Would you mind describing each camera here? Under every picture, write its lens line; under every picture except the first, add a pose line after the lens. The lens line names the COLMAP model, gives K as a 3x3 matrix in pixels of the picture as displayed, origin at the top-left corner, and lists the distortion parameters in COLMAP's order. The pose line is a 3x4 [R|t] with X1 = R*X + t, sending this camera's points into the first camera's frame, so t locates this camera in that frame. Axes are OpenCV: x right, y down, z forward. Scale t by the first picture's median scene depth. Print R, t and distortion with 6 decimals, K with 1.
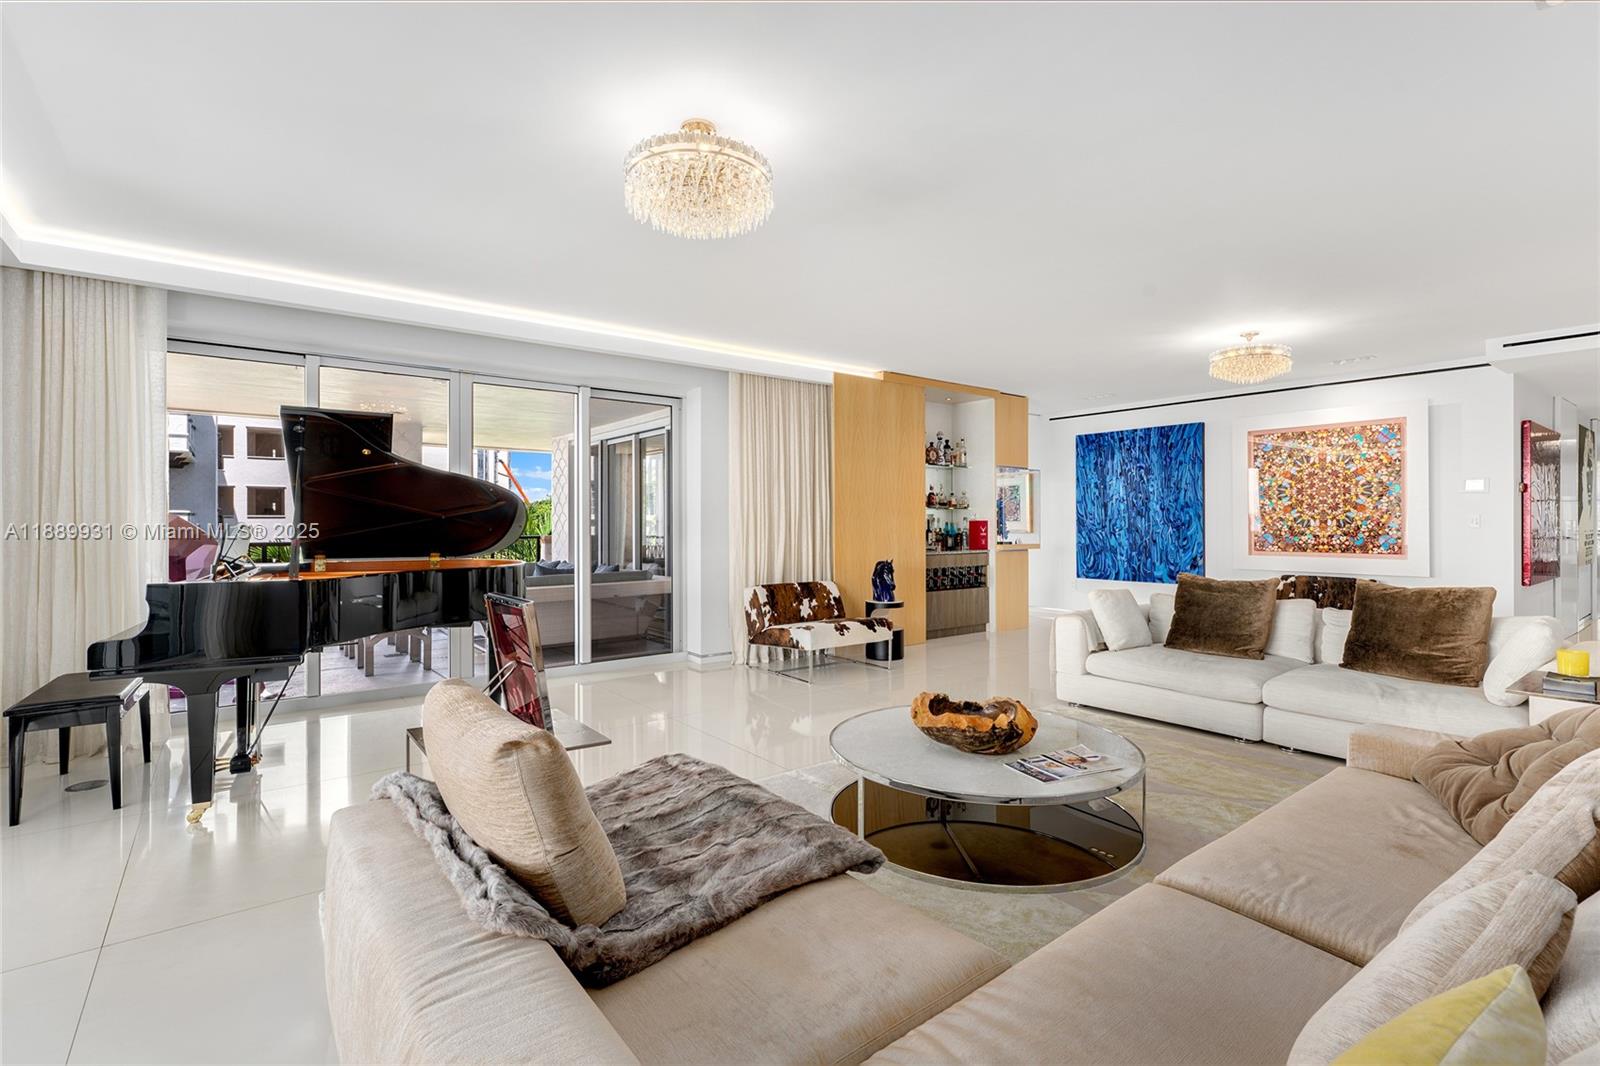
lens RADIAL K [[744.1, 0, 800.0], [0, 744.1, 533.0], [0, 0, 1]] dist [-0.000507, -0.000188]
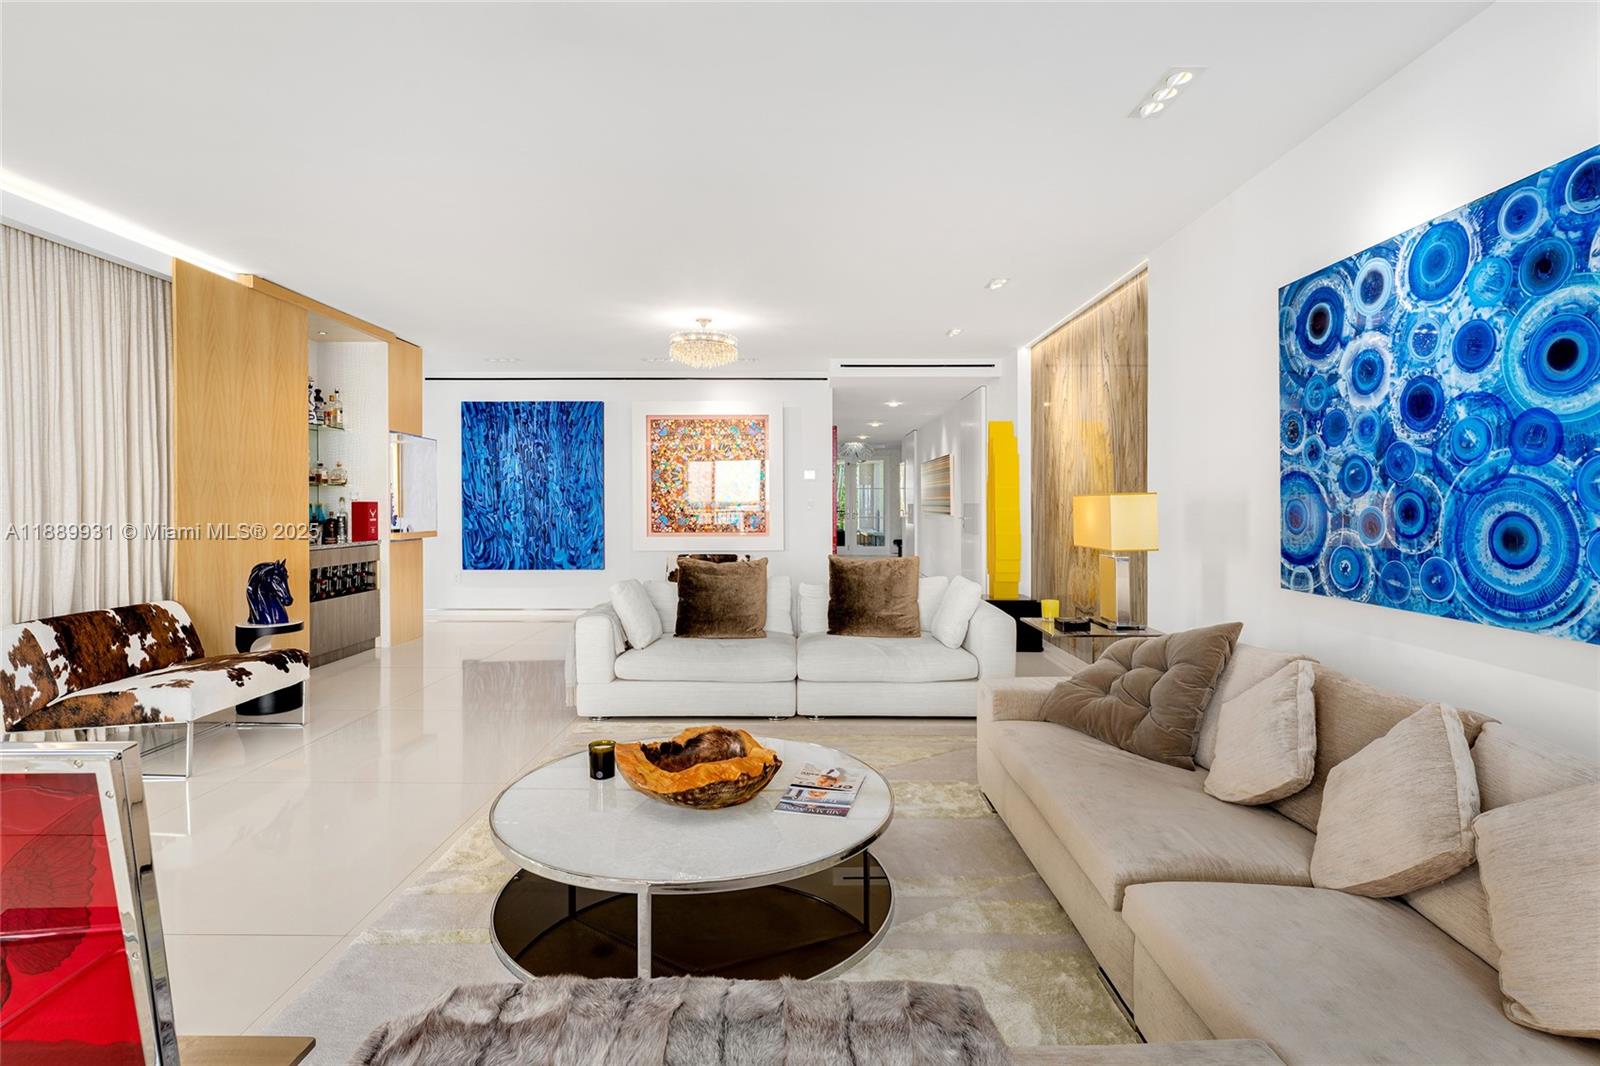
lens RADIAL K [[801.9, 0, 802.0], [0, 801.9, 516.2], [0, 0, 1]] dist [-0.000823, -0.000070]
pose [[0.611795, -0.010321, 0.790949, -0.153672], [0.009836, 0.999937, 0.005440, -0.002593], [-0.790955, 0.004451, 0.611858, 0.183441]]
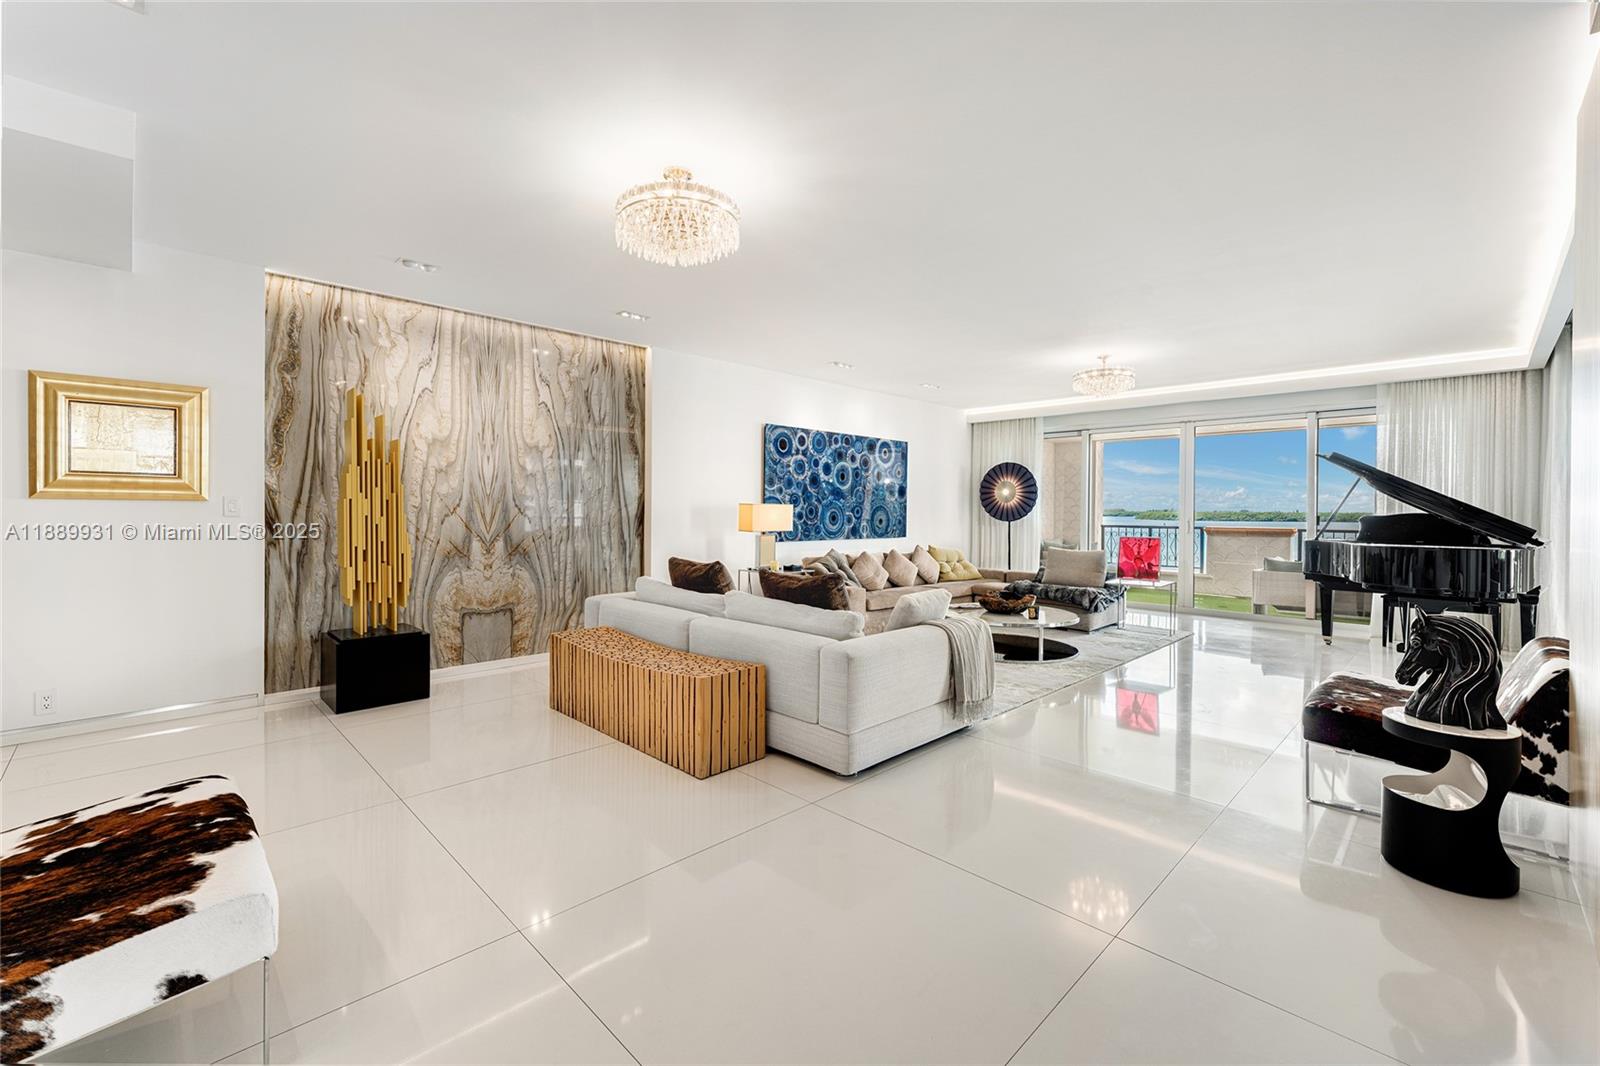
lens RADIAL K [[677.0, 0, 797.2], [0, 677.0, 508.0], [0, 0, 1]] dist [-0.000603, -0.000140]
pose [[-0.991637, -0.005871, -0.128929, 0.467748], [-0.007362, 0.999911, 0.011084, -0.017301], [0.128852, 0.011940, -0.991592, 1.240394]]
